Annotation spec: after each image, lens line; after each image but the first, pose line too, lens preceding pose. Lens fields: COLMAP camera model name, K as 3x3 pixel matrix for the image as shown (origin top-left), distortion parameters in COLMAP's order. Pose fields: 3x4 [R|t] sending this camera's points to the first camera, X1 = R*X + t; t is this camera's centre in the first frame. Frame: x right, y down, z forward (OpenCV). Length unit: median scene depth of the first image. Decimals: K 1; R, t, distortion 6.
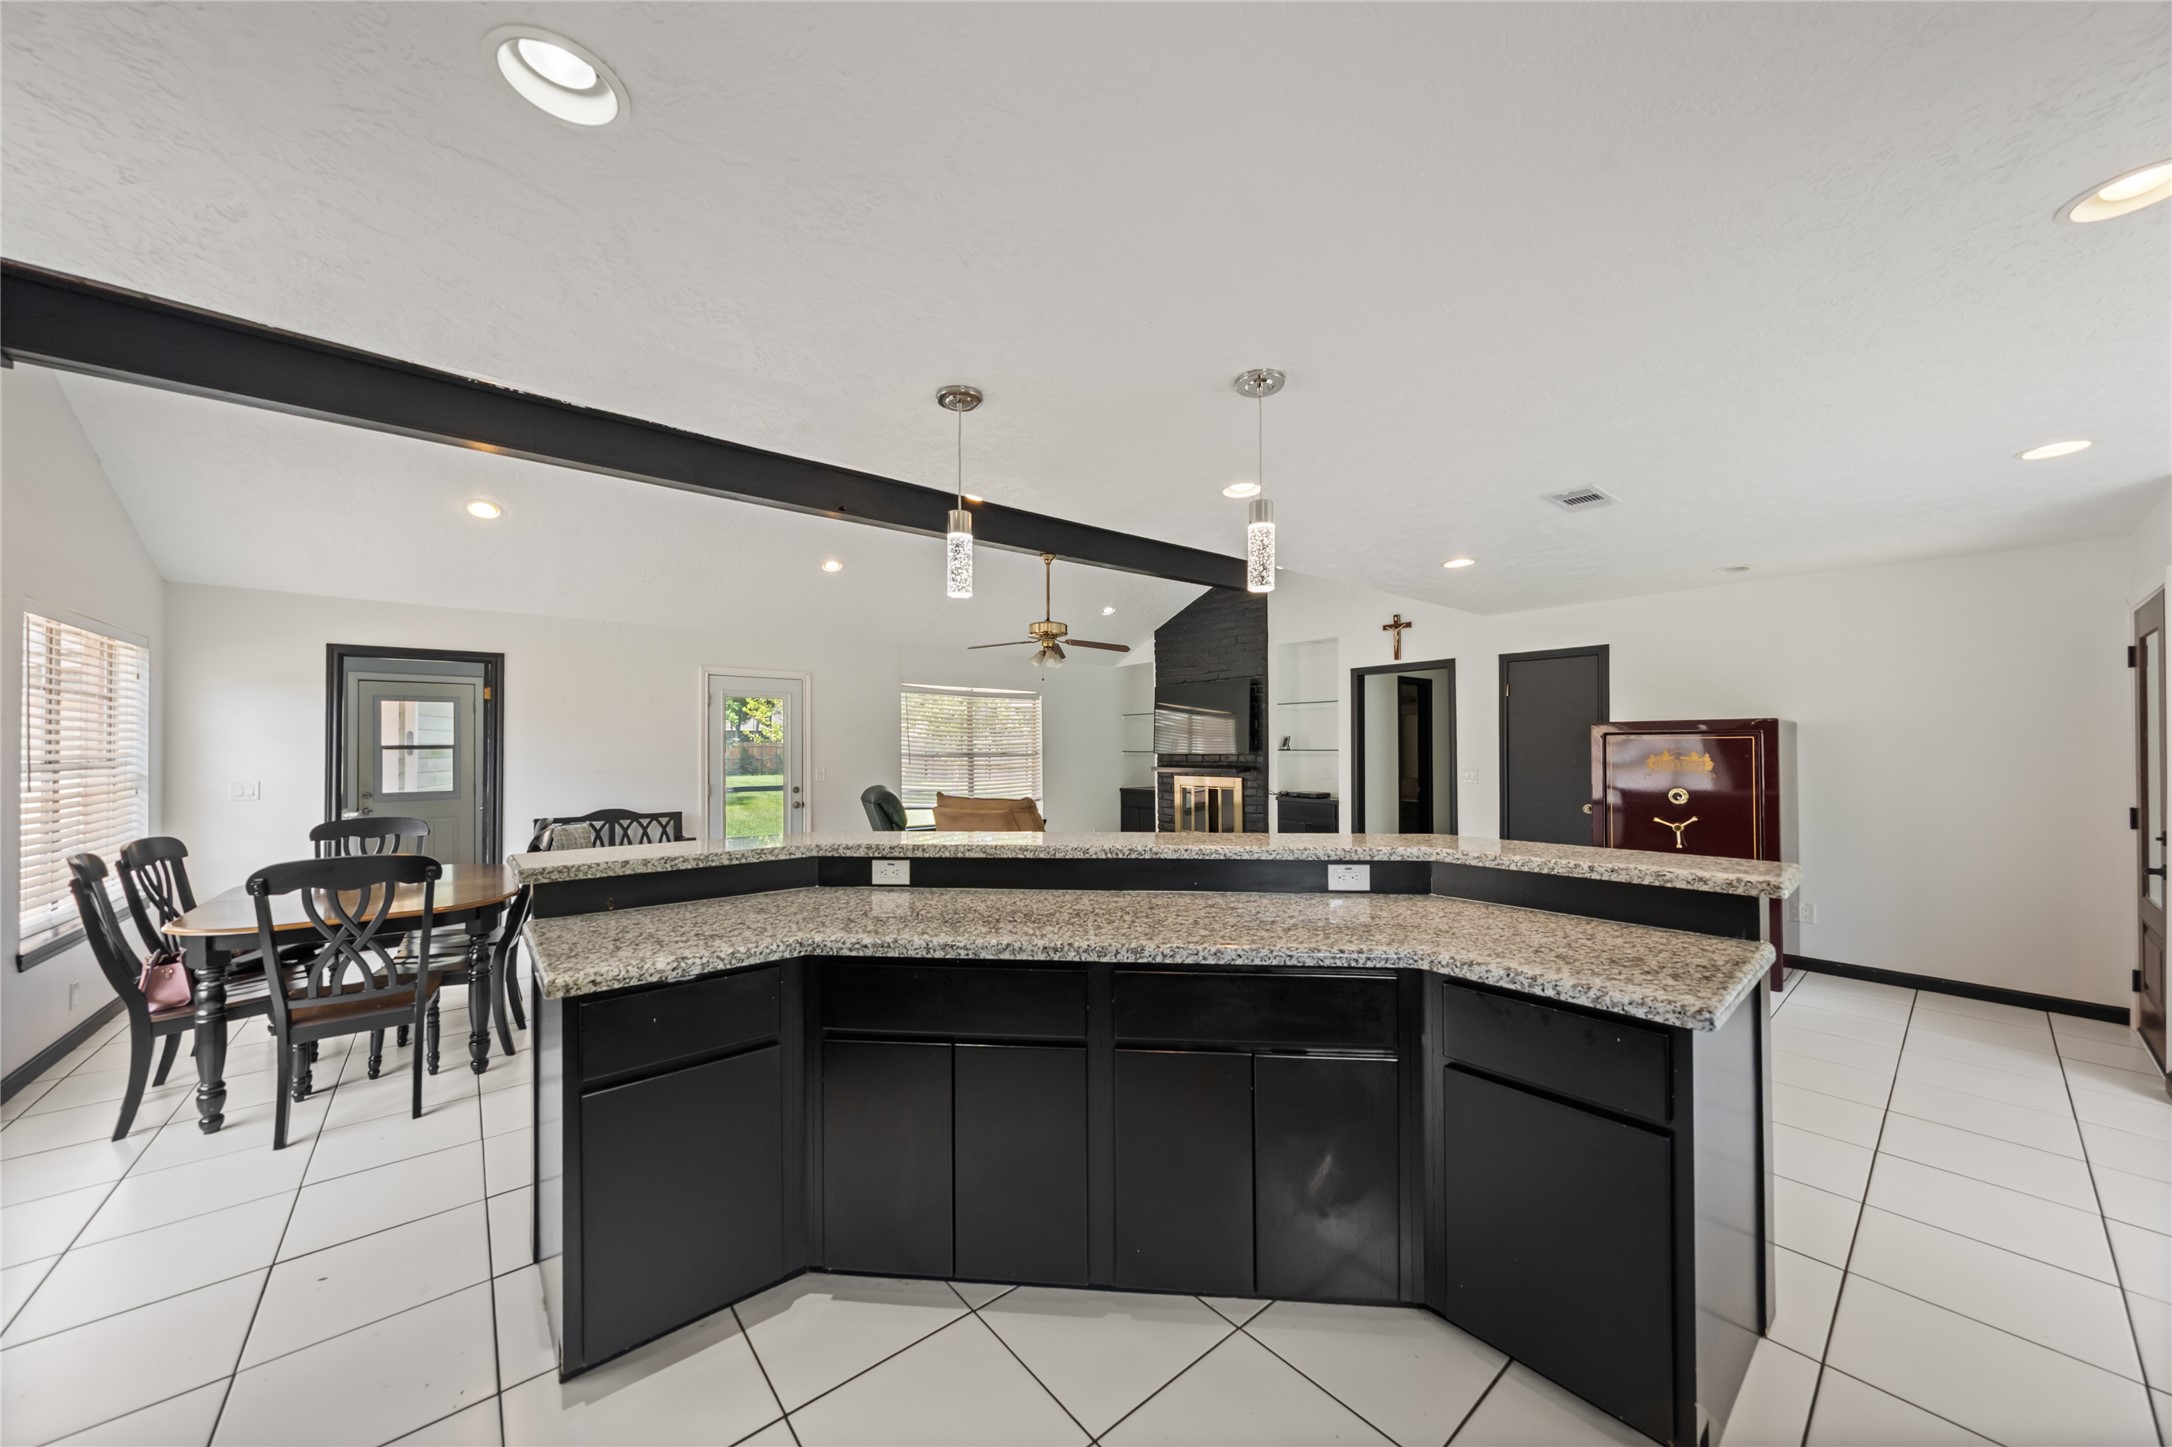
lens RADIAL K [[754.5, 0, 1082.9], [0, 754.5, 731.4], [0, 0, 1]] dist [-0.002002, -0.000586]
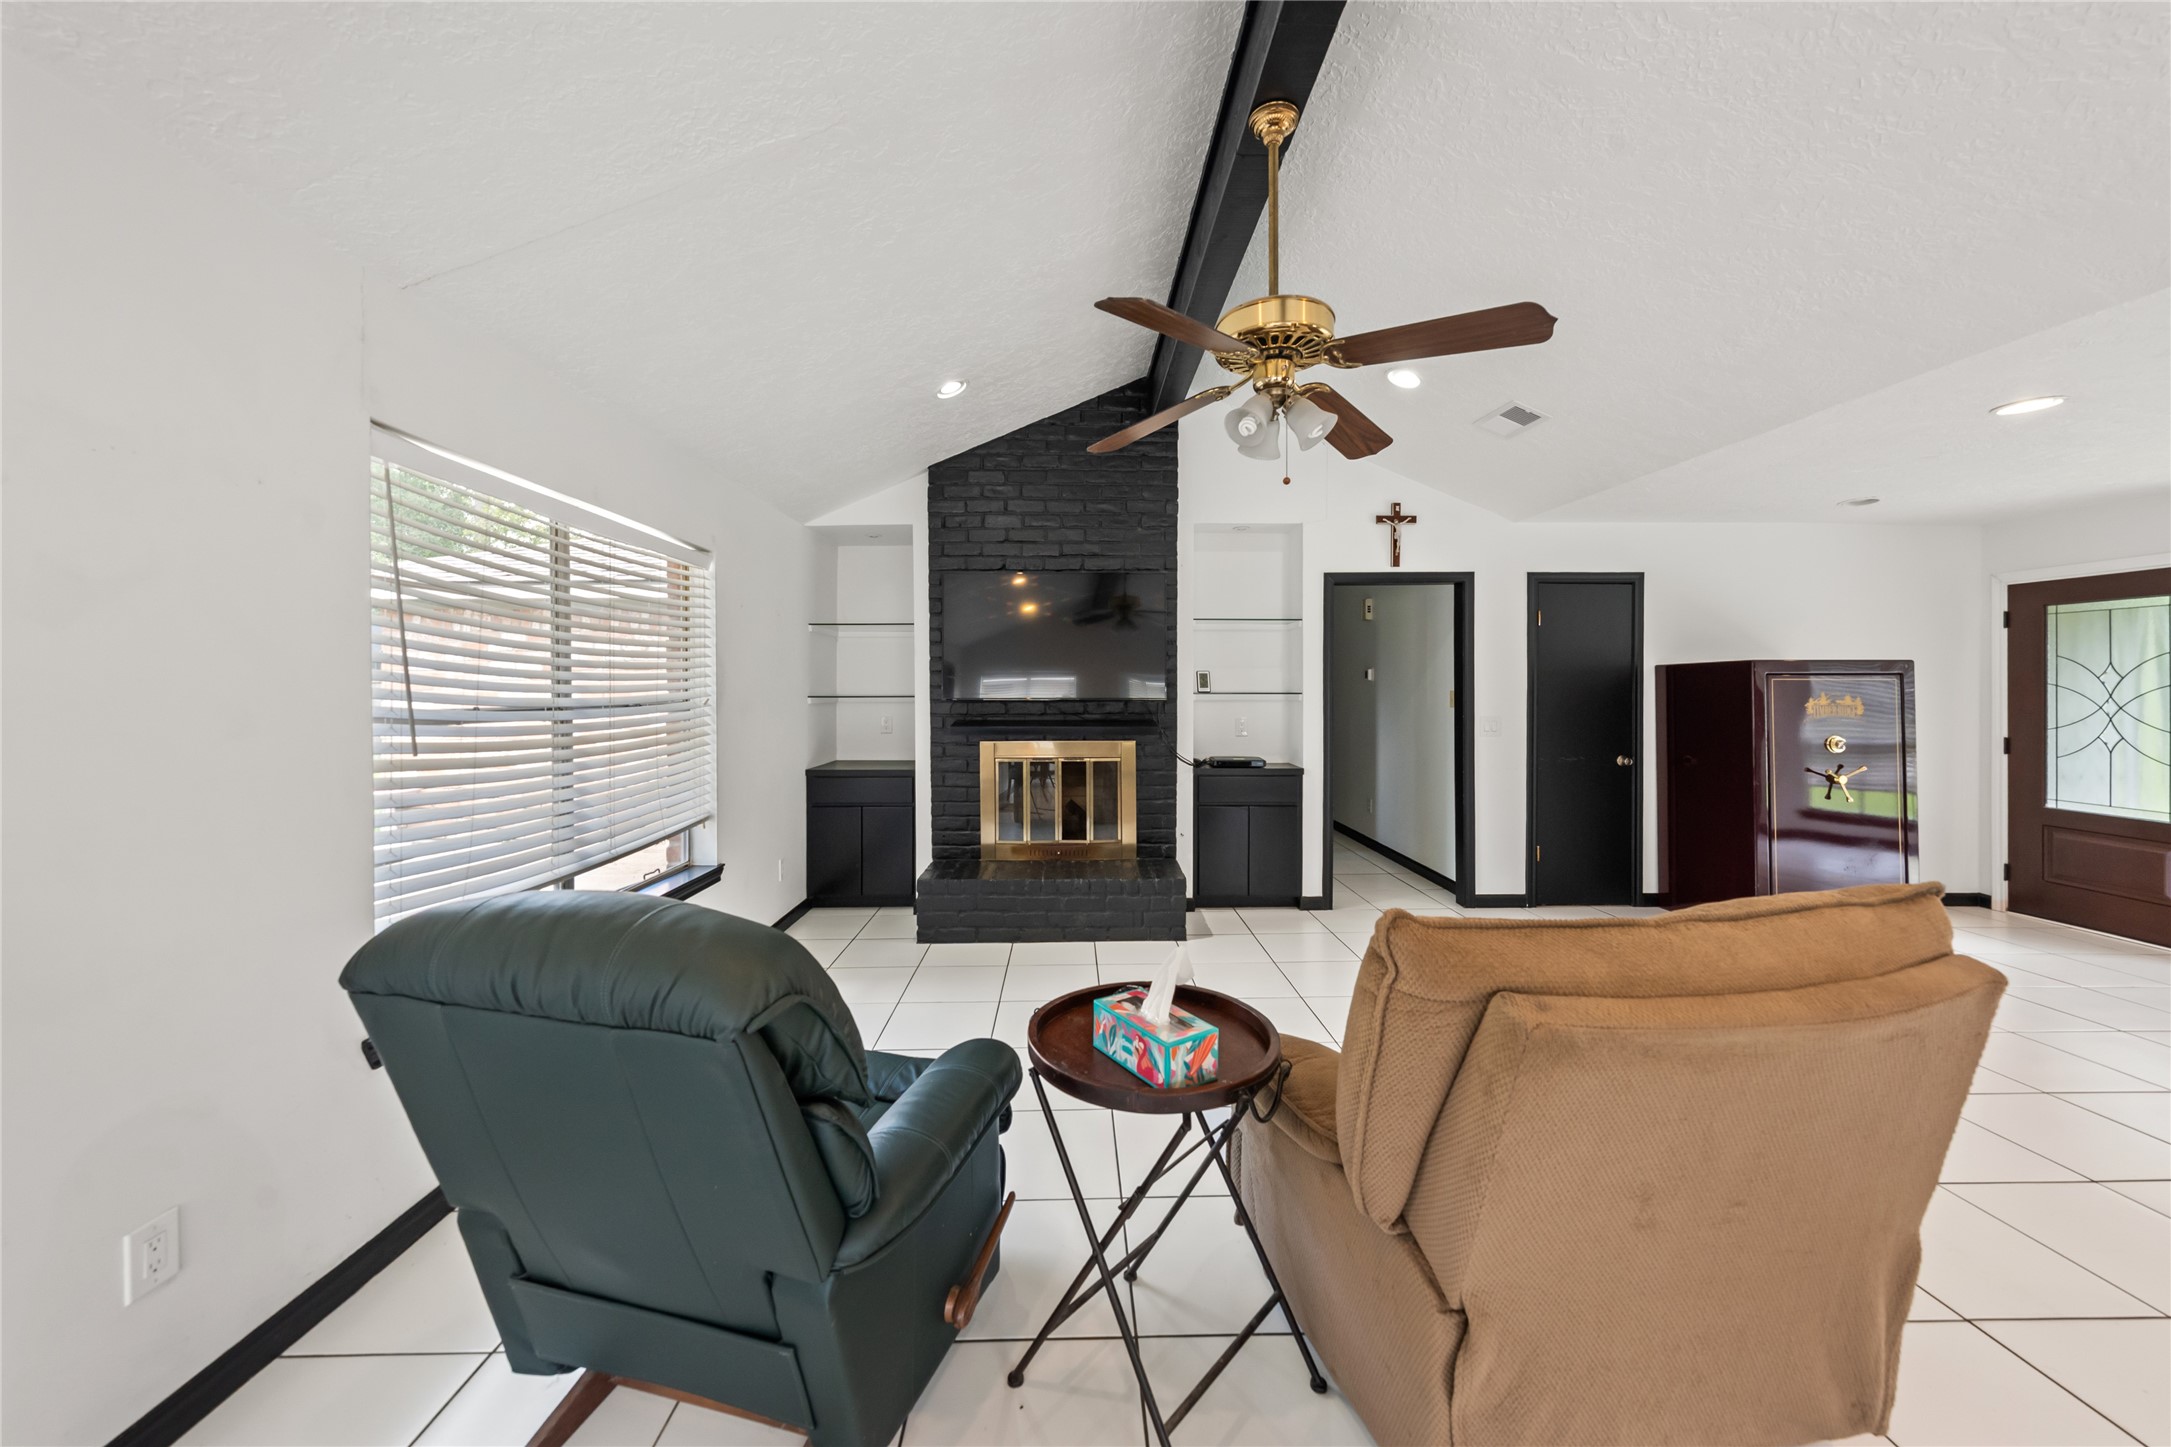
lens RADIAL K [[754.2, 0, 1082.8], [0, 754.2, 683.1], [0, 0, 1]] dist [-0.002002, -0.000586]
pose [[0.657217, 0.014318, 0.753566, -0.306540], [-0.020453, 0.999790, -0.001159, 0.021100], [-0.753424, -0.014651, 0.657372, 0.752951]]
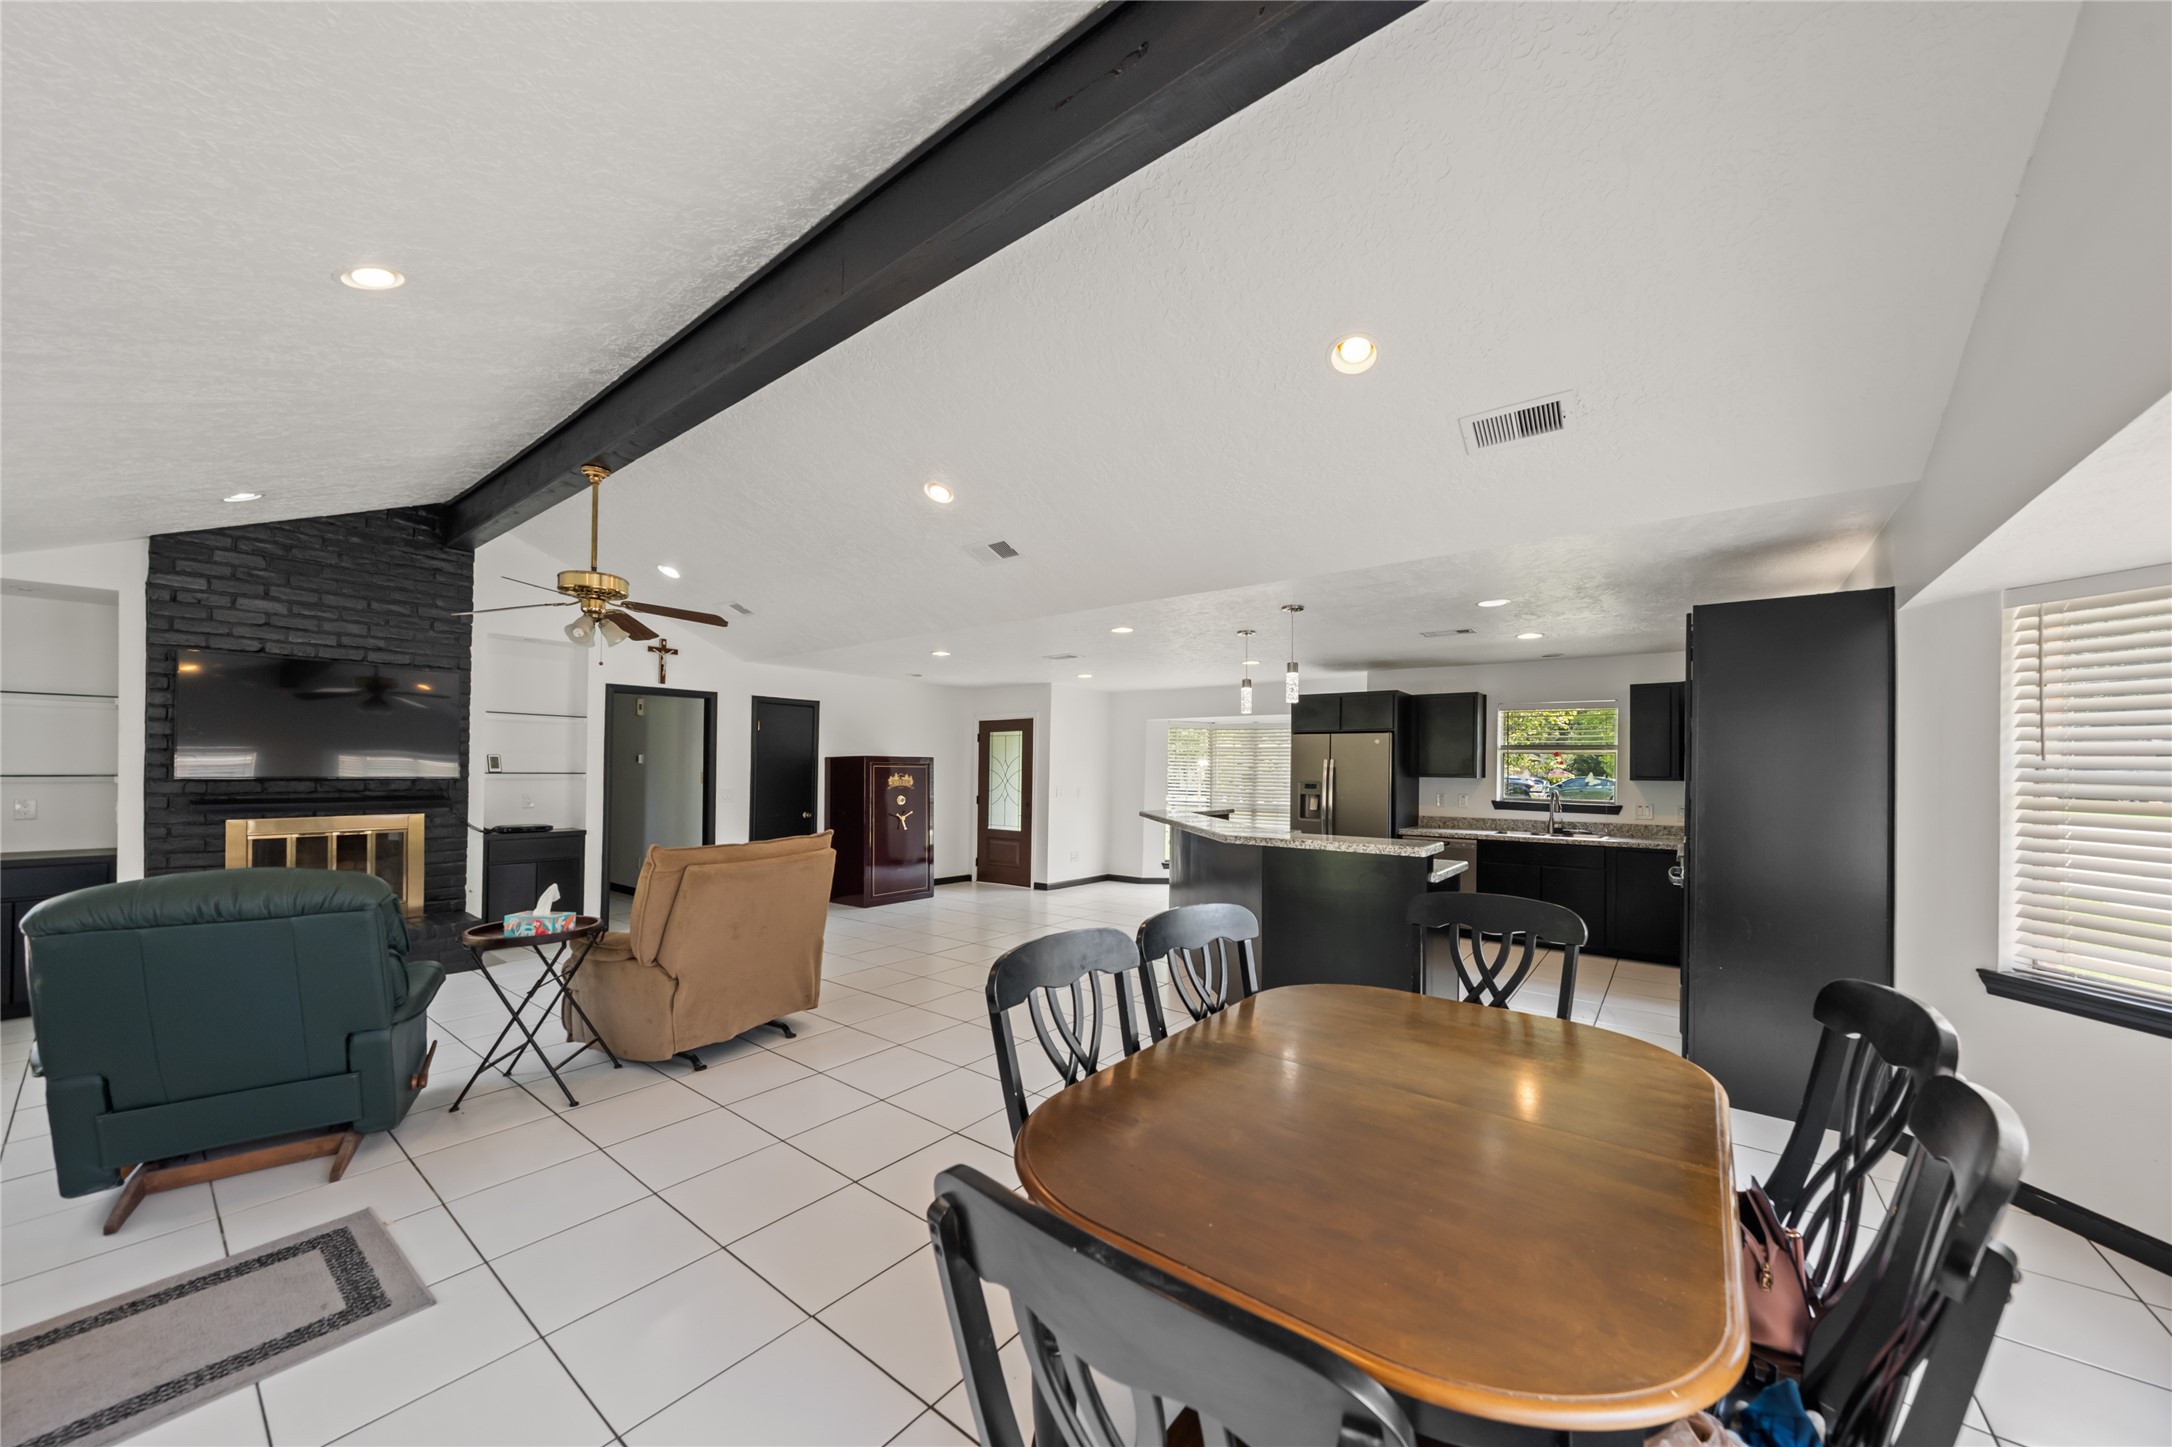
lens RADIAL K [[754.5, 0, 1073.1], [0, 754.5, 761.7], [0, 0, 1]] dist [-0.002002, -0.000586]
pose [[-0.171068, 0.020899, 0.985038, -0.660210], [-0.023826, 0.999395, -0.025341, 0.020863], [-0.984971, -0.027804, -0.170466, 0.628491]]
